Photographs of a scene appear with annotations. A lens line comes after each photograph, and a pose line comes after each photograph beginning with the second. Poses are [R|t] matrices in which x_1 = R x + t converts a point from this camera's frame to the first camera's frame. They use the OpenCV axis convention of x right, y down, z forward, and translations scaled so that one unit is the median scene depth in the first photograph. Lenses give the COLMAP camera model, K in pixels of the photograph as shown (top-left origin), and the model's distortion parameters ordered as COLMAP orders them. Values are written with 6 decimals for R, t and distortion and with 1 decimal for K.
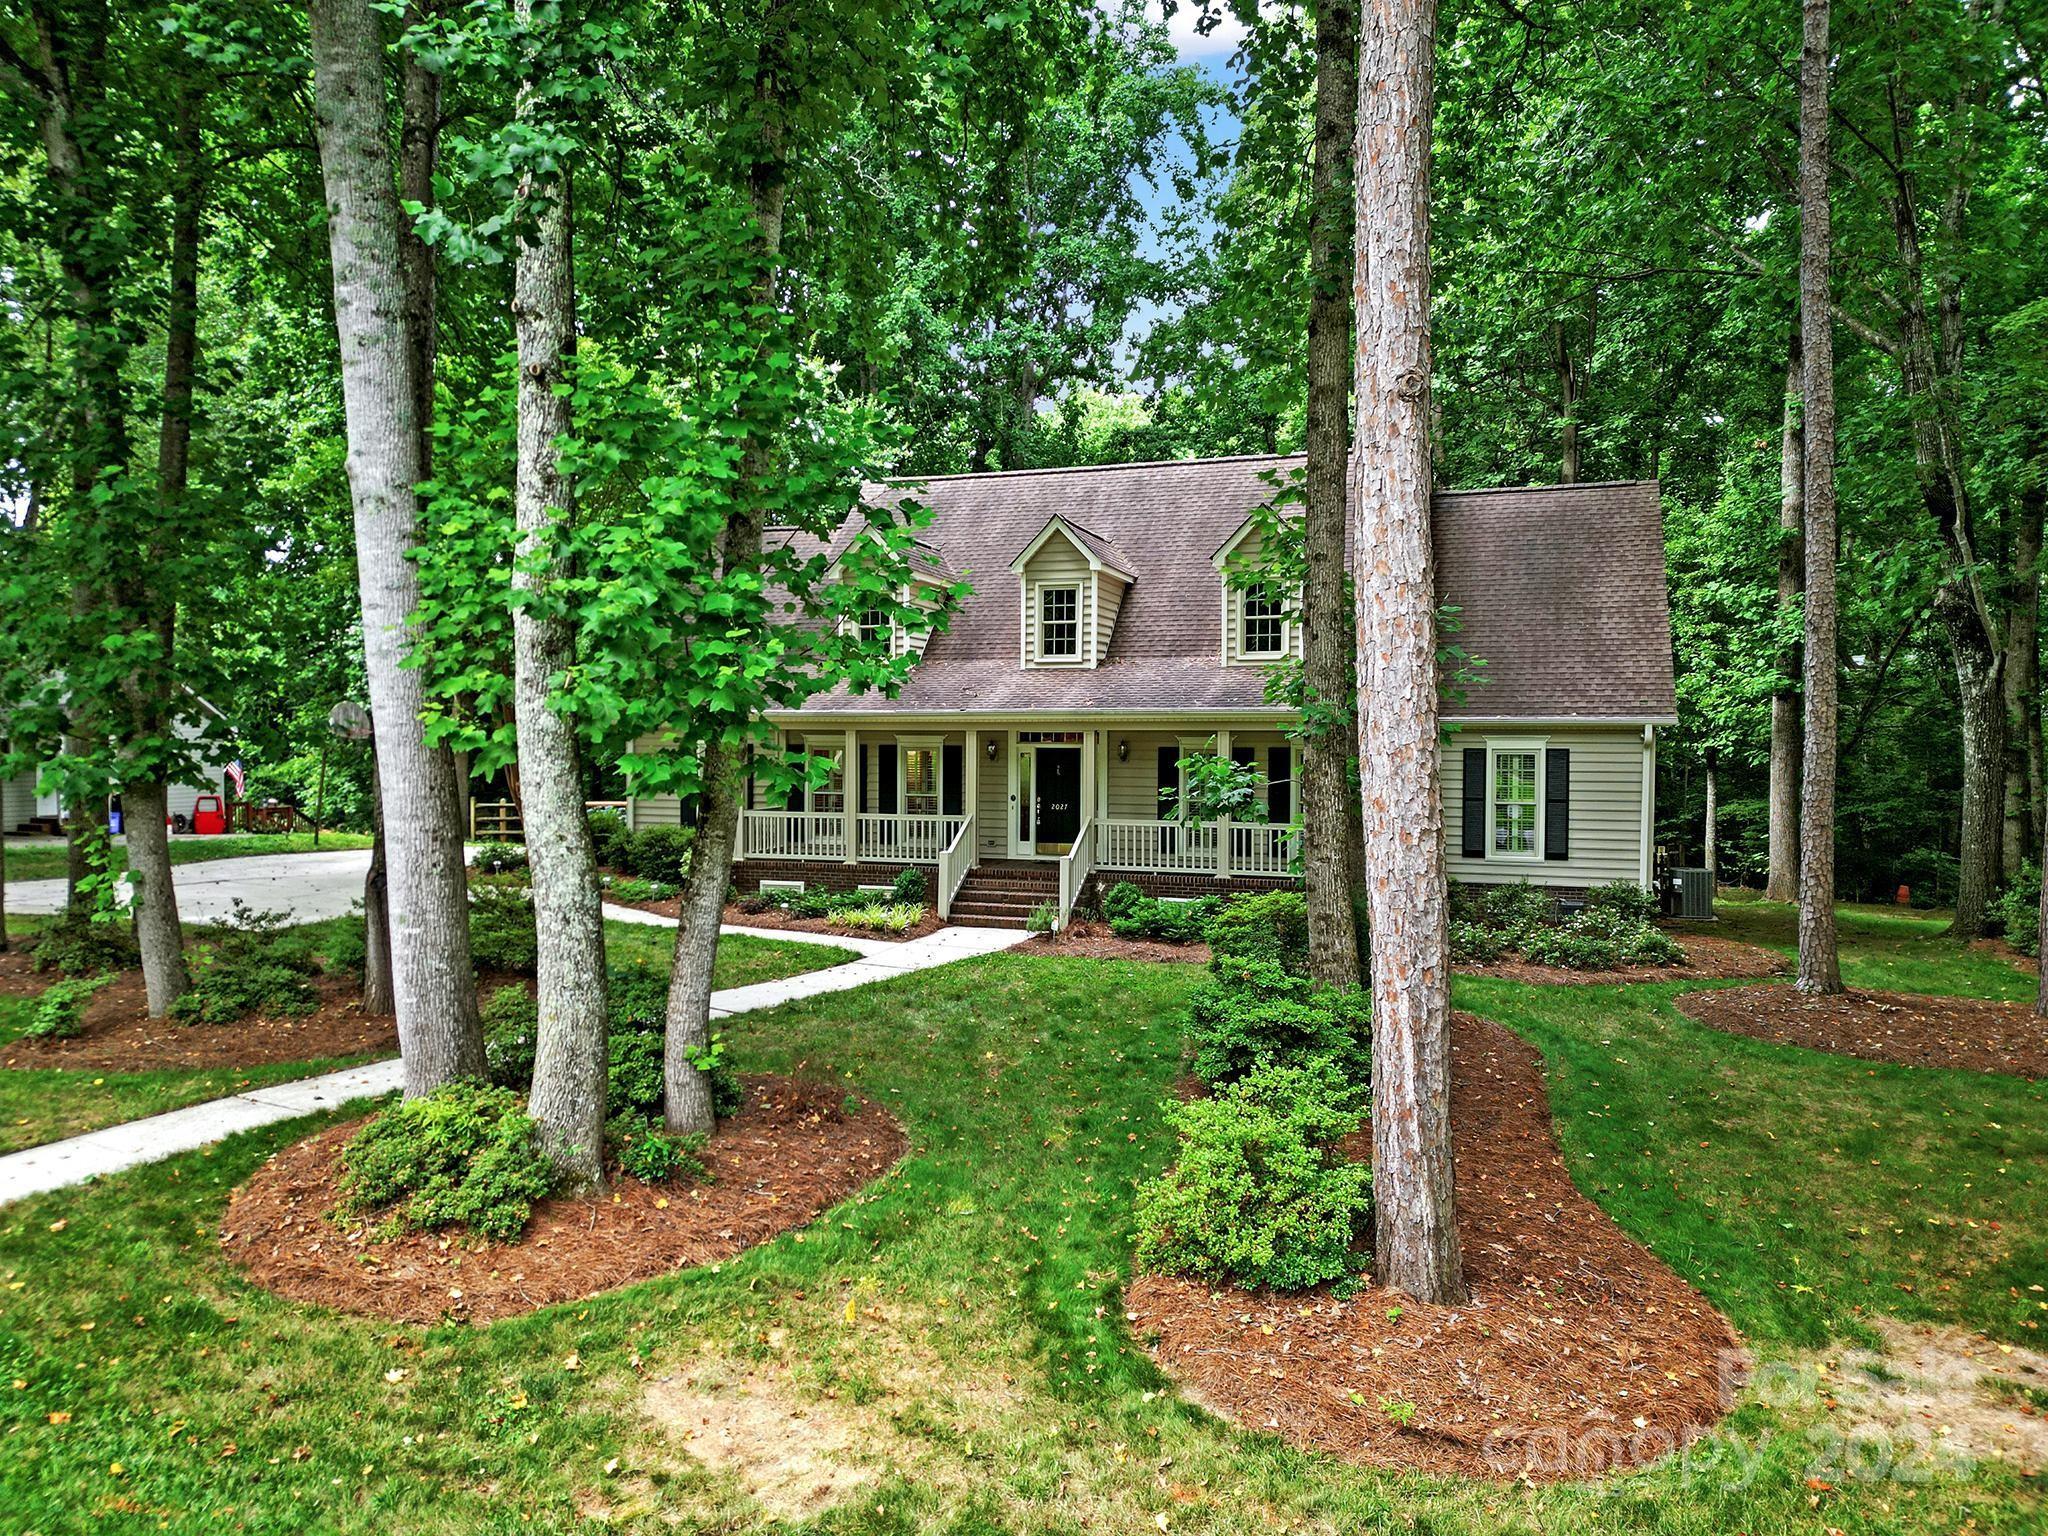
lens RADIAL K [[1446.7, 0, 1024.0], [0, 1446.7, 768.0], [0, 0, 1]] dist [0.070709, -0.063446]
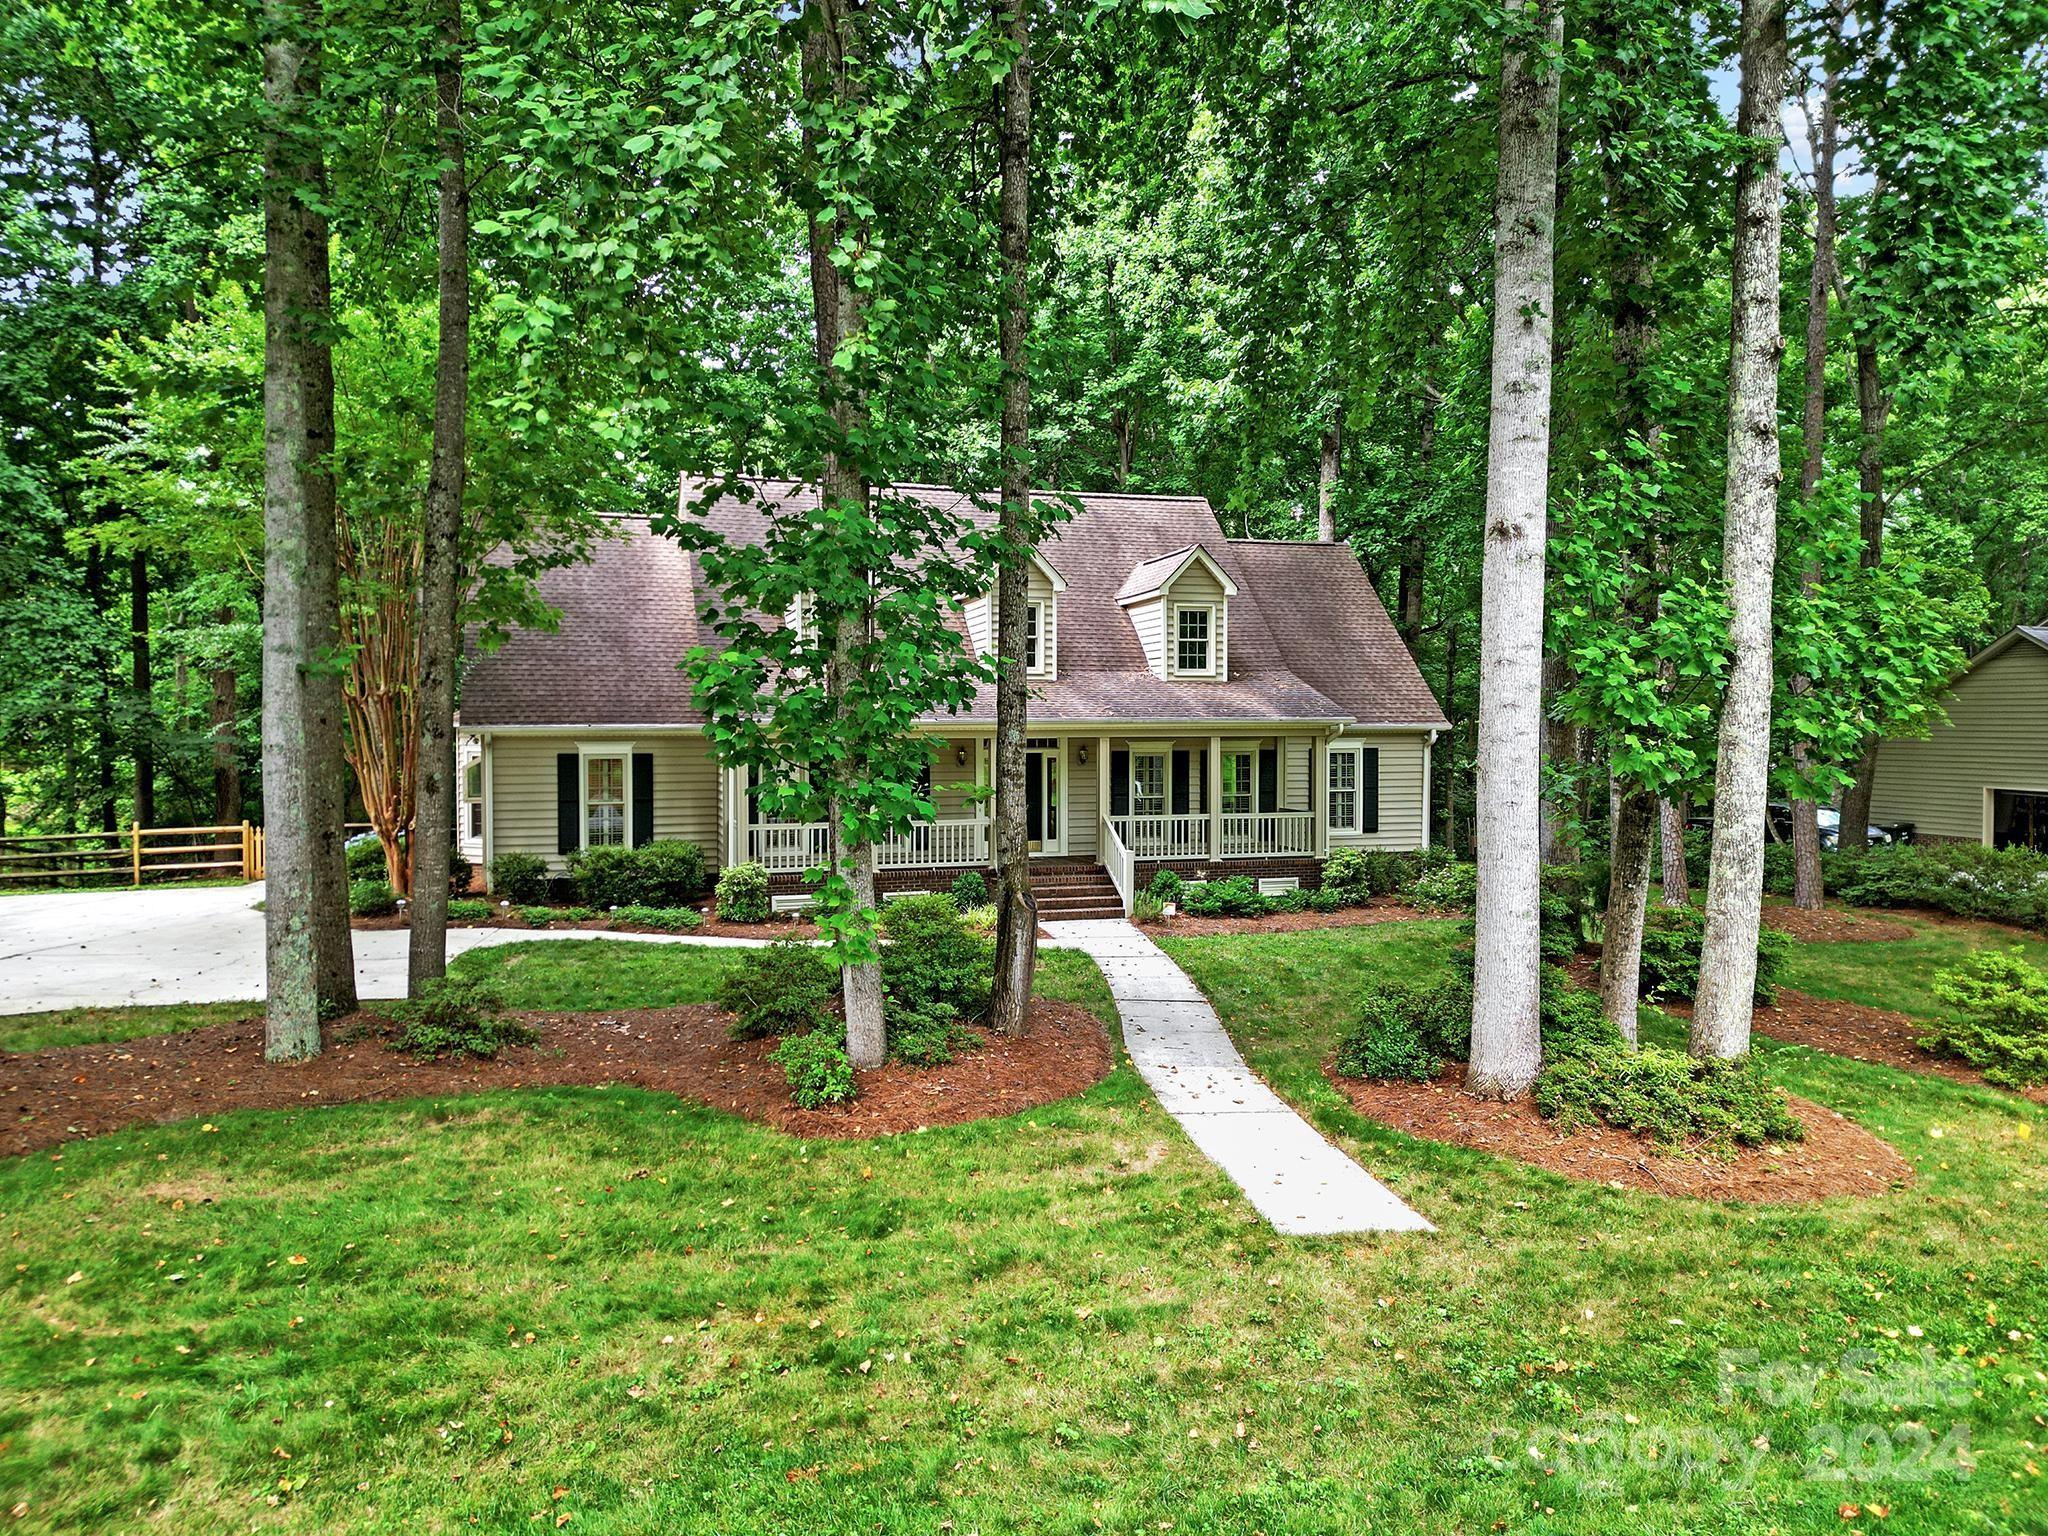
lens RADIAL K [[1434.5, 0, 1024.0], [0, 1434.5, 768.0], [0, 0, 1]] dist [0.068177, -0.063077]
pose [[0.800858, -0.021522, 0.598467, -0.627693], [0.021505, 0.999743, 0.007176, -0.010620], [-0.598468, 0.007123, 0.801115, 0.141882]]
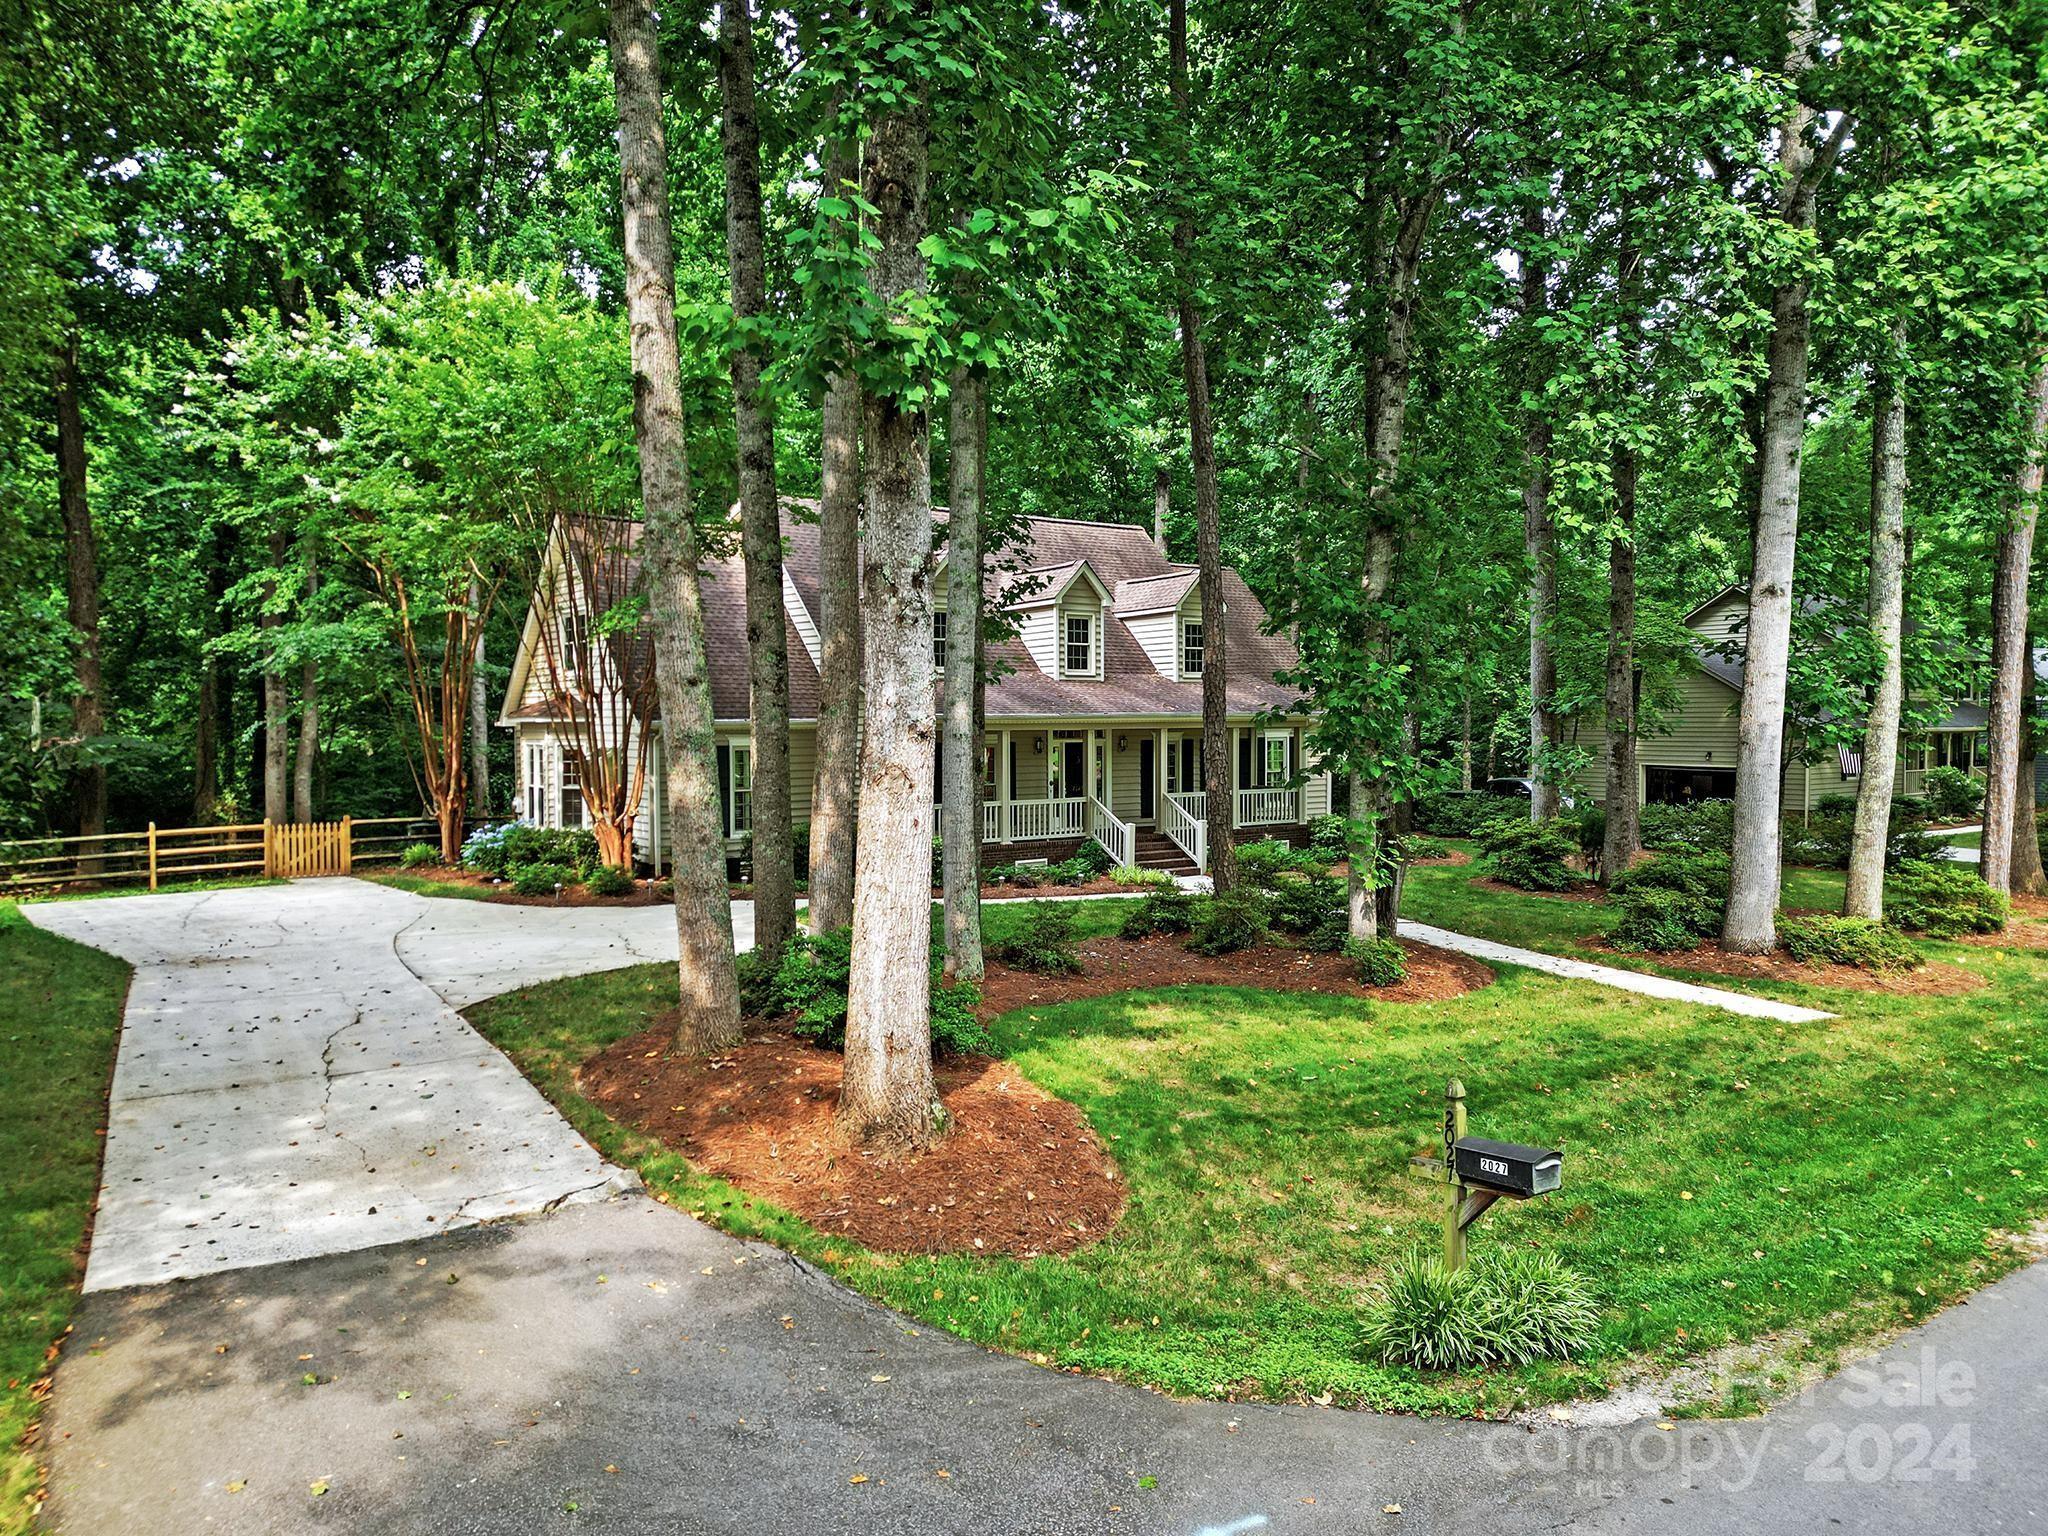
lens RADIAL K [[1434.5, 0, 1024.0], [0, 1434.5, 768.0], [0, 0, 1]] dist [0.068177, -0.063077]
pose [[0.560937, -0.032894, 0.827205, -1.073267], [0.030862, 0.999347, 0.018811, -0.016773], [-0.827283, 0.014978, 0.561585, 0.332737]]
